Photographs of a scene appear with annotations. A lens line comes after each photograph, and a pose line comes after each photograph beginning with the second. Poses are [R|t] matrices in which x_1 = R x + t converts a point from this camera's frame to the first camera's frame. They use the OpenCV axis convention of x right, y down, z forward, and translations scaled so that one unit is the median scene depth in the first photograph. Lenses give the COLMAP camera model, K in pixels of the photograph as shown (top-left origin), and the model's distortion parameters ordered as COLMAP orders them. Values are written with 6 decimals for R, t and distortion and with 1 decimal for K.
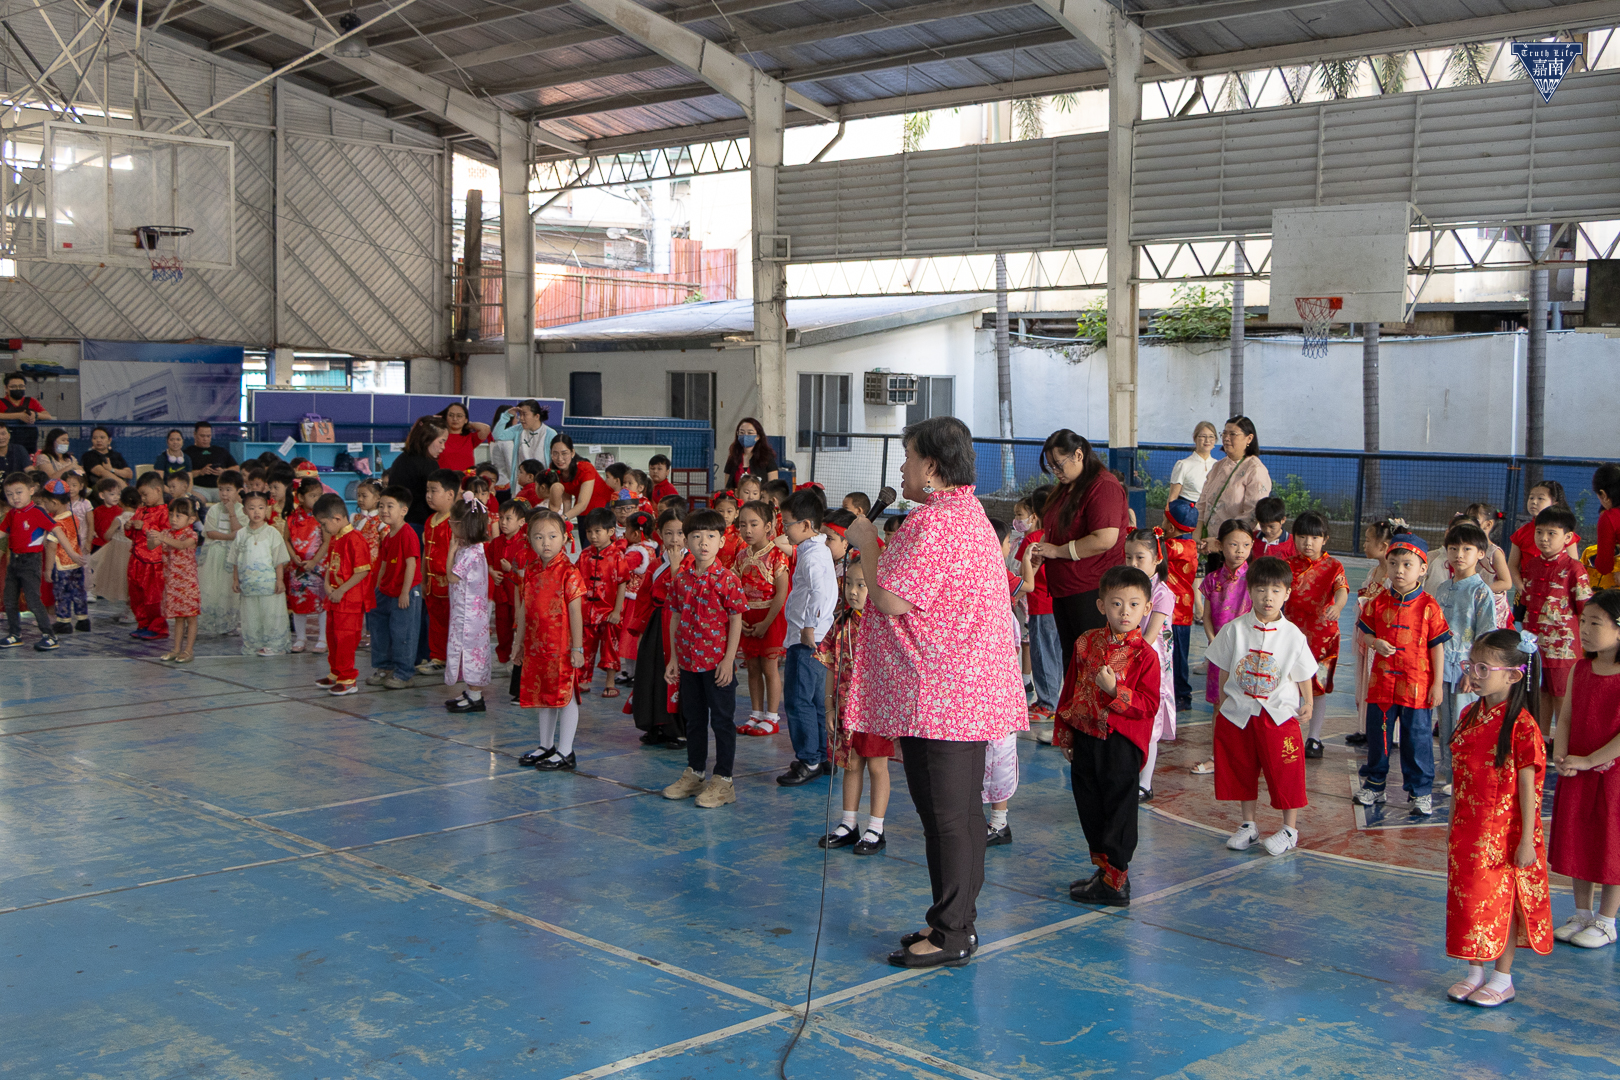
lens RADIAL K [[1810.4, 0, 810.0], [0, 1810.4, 540.0], [0, 0, 1]] dist [0.031606, 0.002307]
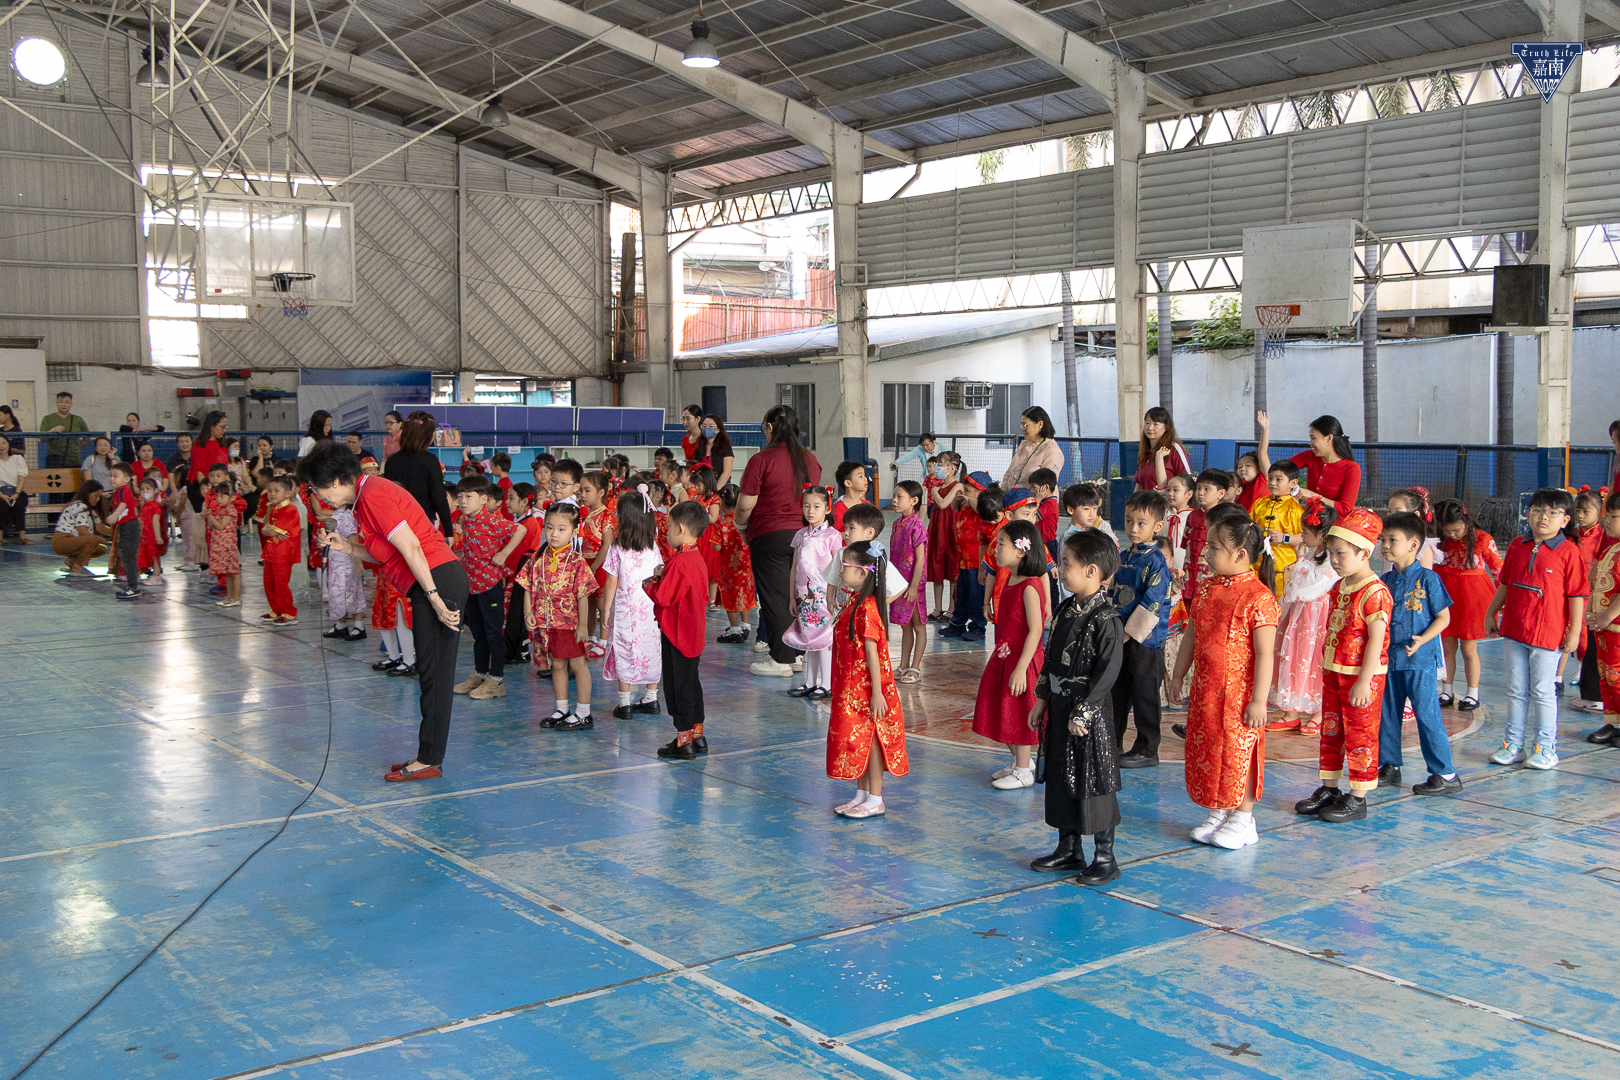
lens RADIAL K [[1646.9, 0, 810.0], [0, 1646.9, 540.0], [0, 0, 1]] dist [-0.013696, 0.023508]
pose [[0.990095, -0.006479, -0.140249, 0.102506], [0.006260, 0.999978, -0.002000, 0.010048], [0.140259, 0.001102, 0.990114, -0.044009]]
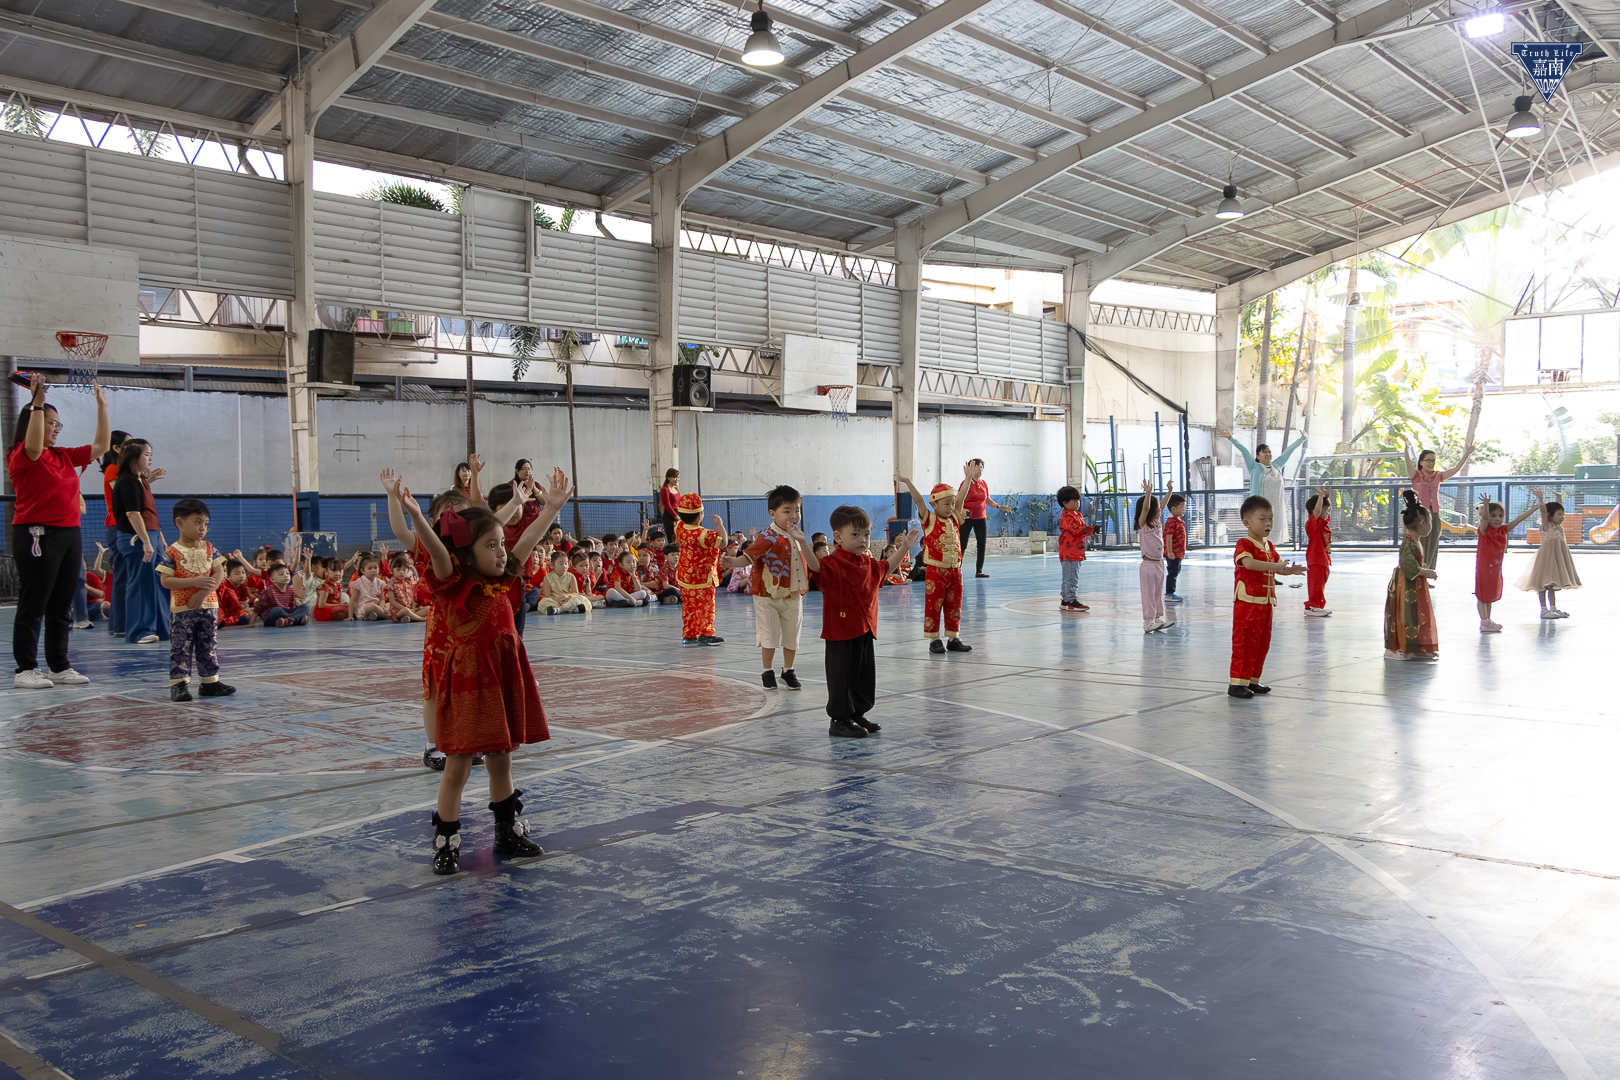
lens RADIAL K [[1421.2, 0, 837.4], [0, 1421.2, 628.3], [0, 0, 1]] dist [-0.010114, 0.006222]
pose [[-0.070425, -0.105933, 0.991876, -0.416150], [0.082343, 0.990334, 0.111615, -0.019526], [-0.994113, 0.089535, -0.061021, 0.494173]]
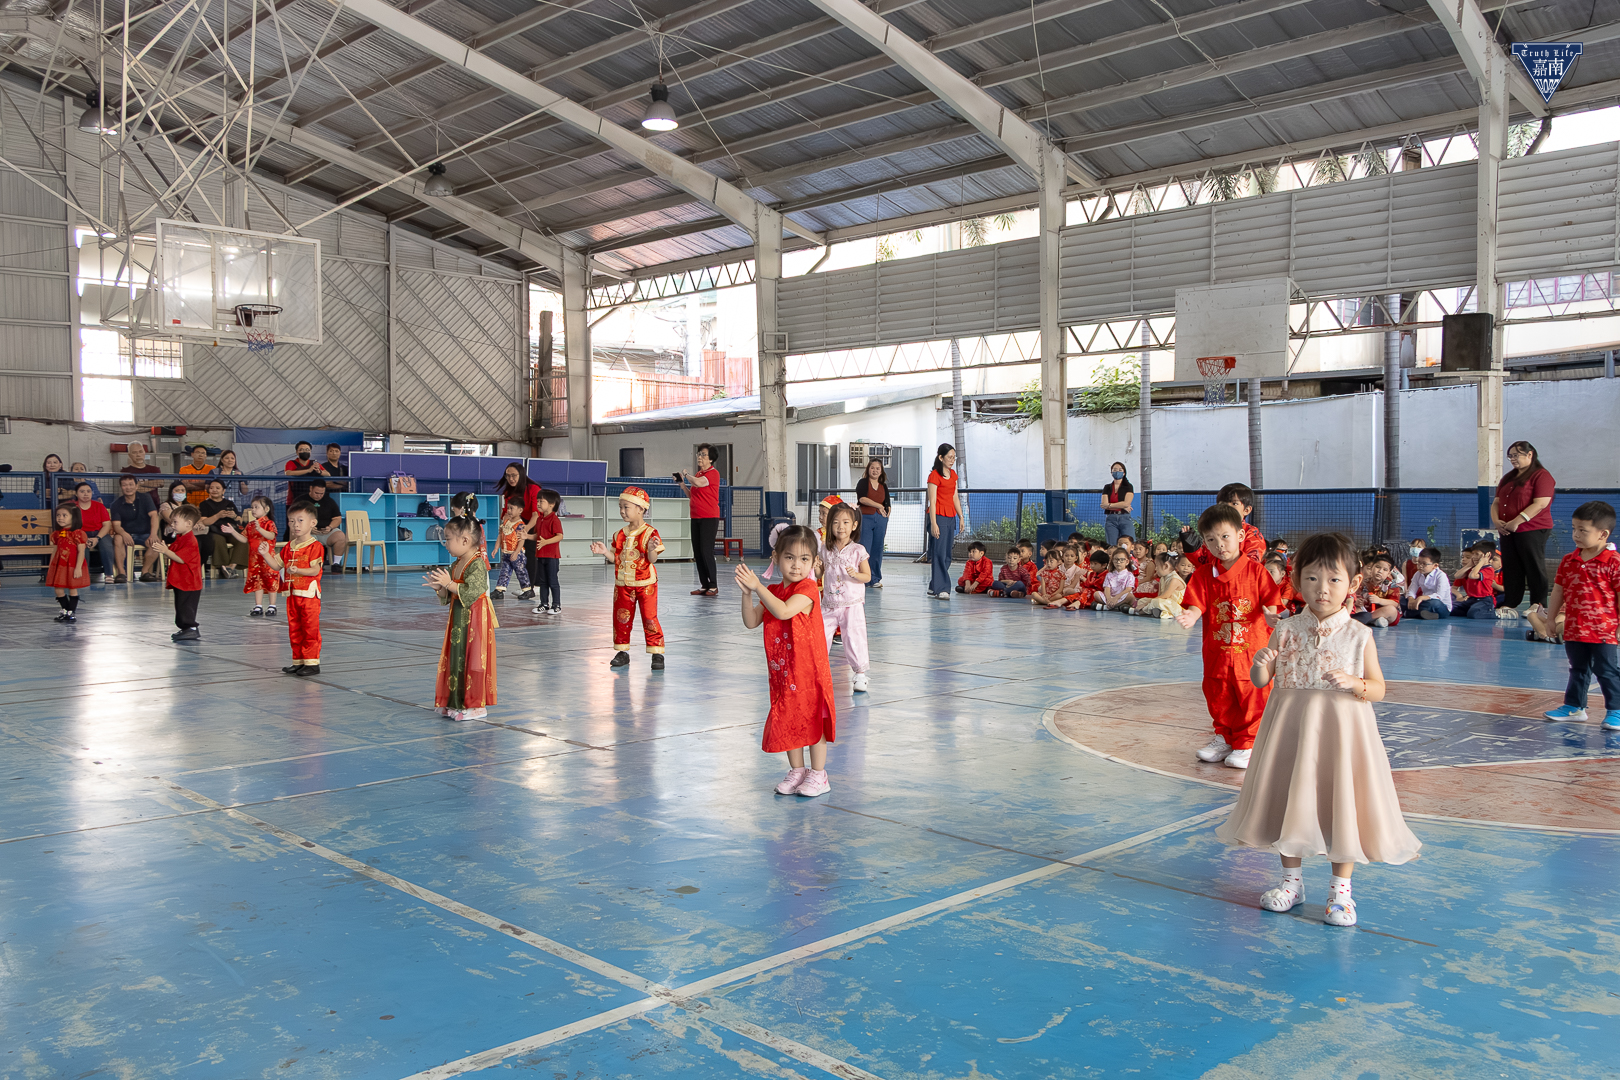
lens RADIAL K [[1329.1, 0, 807.1], [0, 1329.1, 545.3], [0, 0, 1]] dist [0.035905, -0.030363]
pose [[0.999831, -0.014731, -0.010973, 0.010865], [0.014279, 0.999091, -0.040166, 0.018054], [0.011555, 0.040002, 0.999133, 0.083340]]
